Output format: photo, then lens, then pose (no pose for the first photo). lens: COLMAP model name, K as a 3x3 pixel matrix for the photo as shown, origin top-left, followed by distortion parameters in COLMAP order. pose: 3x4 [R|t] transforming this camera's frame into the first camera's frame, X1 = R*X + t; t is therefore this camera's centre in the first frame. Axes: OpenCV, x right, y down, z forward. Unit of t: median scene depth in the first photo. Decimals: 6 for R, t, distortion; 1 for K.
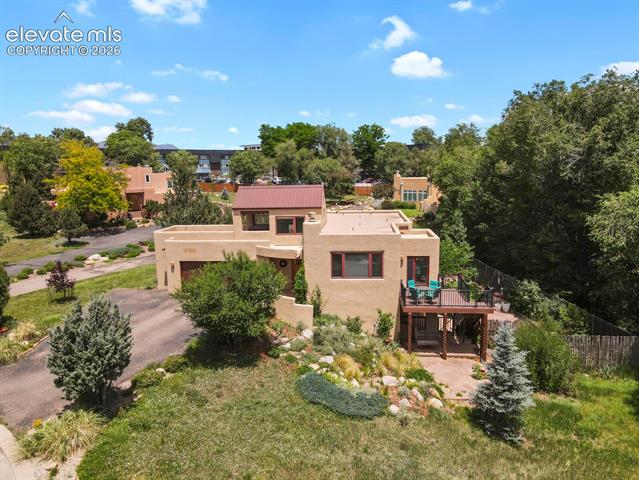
lens RADIAL K [[461.4, 0, 319.5], [0, 461.4, 240.0], [0, 0, 1]] dist [0.050225, 0.006047]
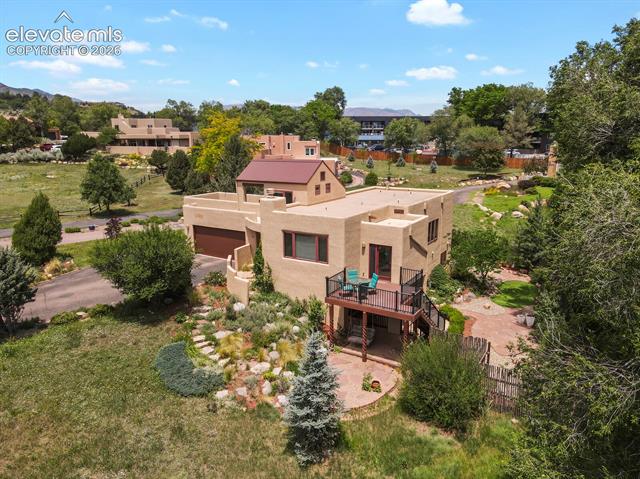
lens RADIAL K [[462.1, 0, 320.0], [0, 462.1, 239.5], [0, 0, 1]] dist [0.050225, 0.006047]
pose [[0.887191, 0.111284, -0.447781, 0.536644], [-0.079452, 0.992829, 0.089322, -0.048757], [0.454510, -0.043669, 0.889670, 0.162066]]
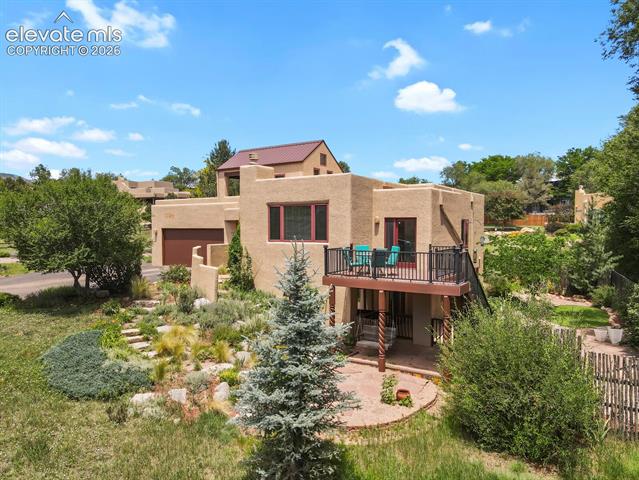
lens RADIAL K [[461.4, 0, 319.5], [0, 461.4, 240.0], [0, 0, 1]] dist [0.050225, 0.006047]
pose [[0.880968, 0.030885, -0.472167, 0.443999], [-0.088284, 0.991074, -0.099893, 0.148217], [0.464868, 0.129687, 0.875831, 0.404765]]
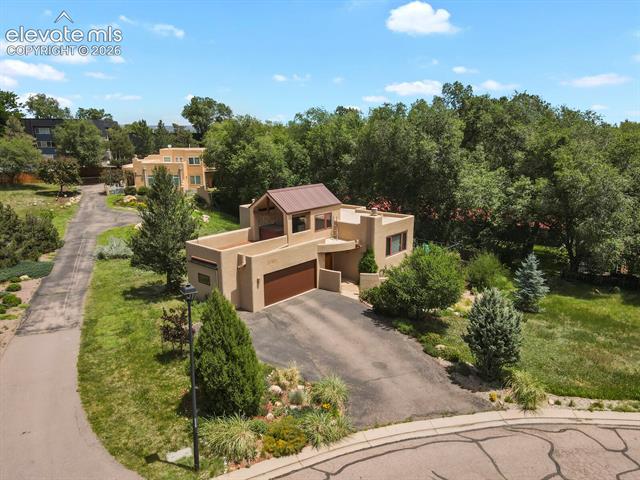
lens RADIAL K [[462.1, 0, 320.0], [0, 462.1, 240.0], [0, 0, 1]] dist [0.050225, 0.006047]
pose [[0.591908, -0.167912, 0.788322, -1.102137], [0.115270, 0.985641, 0.123391, -0.147009], [-0.797721, 0.017833, 0.602764, 0.370962]]
